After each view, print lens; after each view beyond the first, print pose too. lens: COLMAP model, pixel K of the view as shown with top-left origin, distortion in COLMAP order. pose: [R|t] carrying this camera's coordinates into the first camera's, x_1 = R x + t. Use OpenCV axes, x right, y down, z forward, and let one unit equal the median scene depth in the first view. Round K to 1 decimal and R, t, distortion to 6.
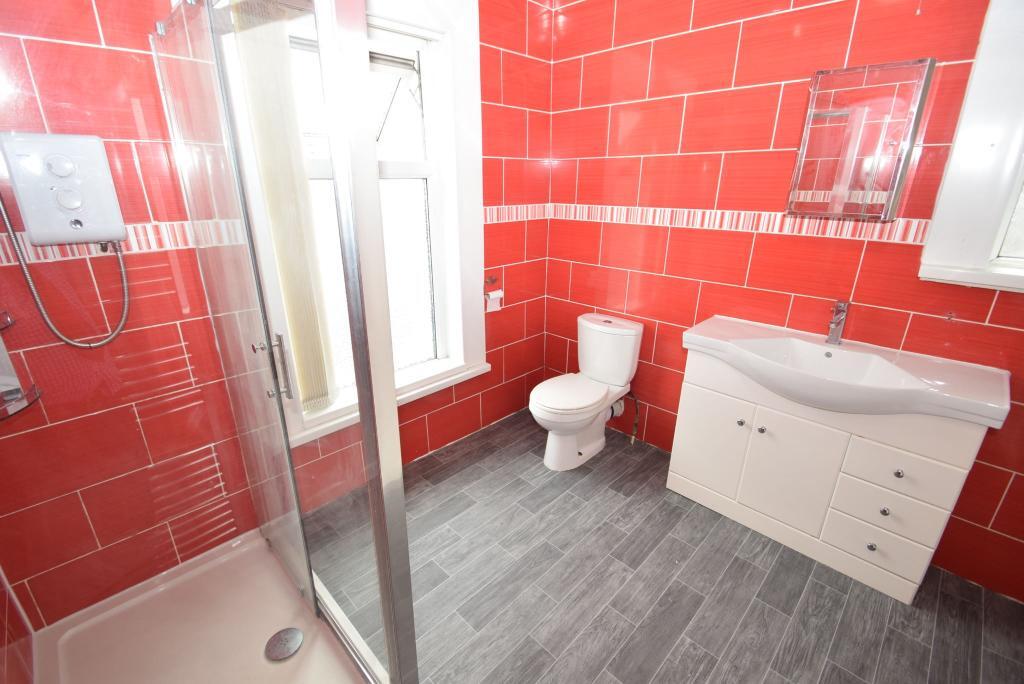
lens RADIAL K [[452.3, 0, 504.5], [0, 452.3, 344.6], [0, 0, 1]] dist [0.017182, 0.000070]
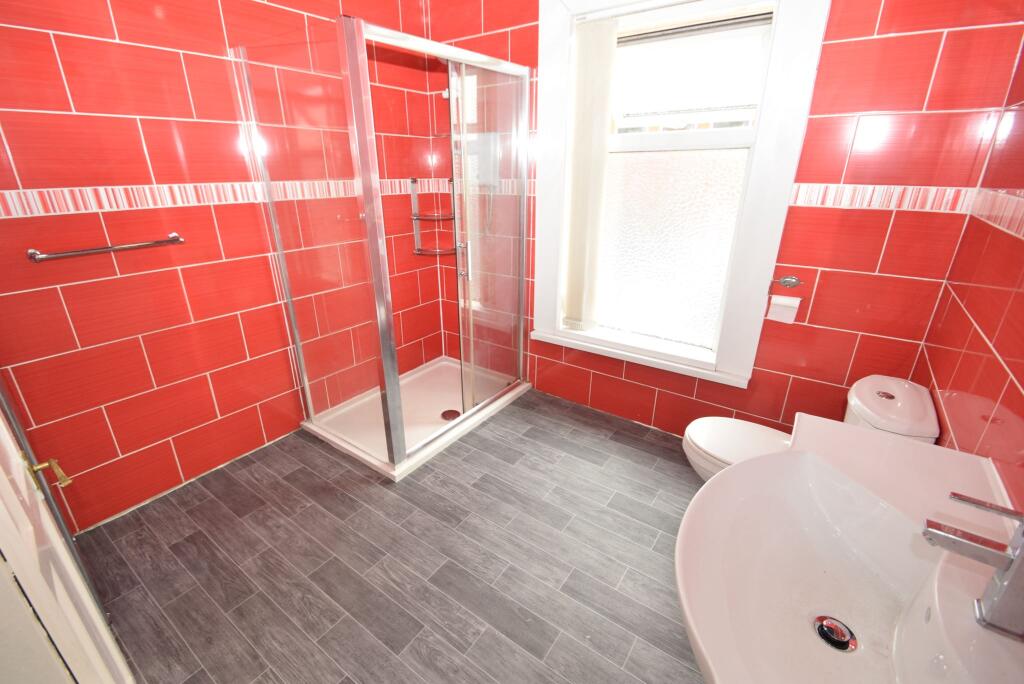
lens RADIAL K [[452.3, 0, 504.5], [0, 452.3, 344.6], [0, 0, 1]] dist [0.017182, 0.000070]
pose [[0.164080, 0.356283, -0.919859, 0.869662], [-0.341122, 0.895460, 0.285985, -0.139063], [0.925588, 0.266860, 0.268463, 0.510523]]
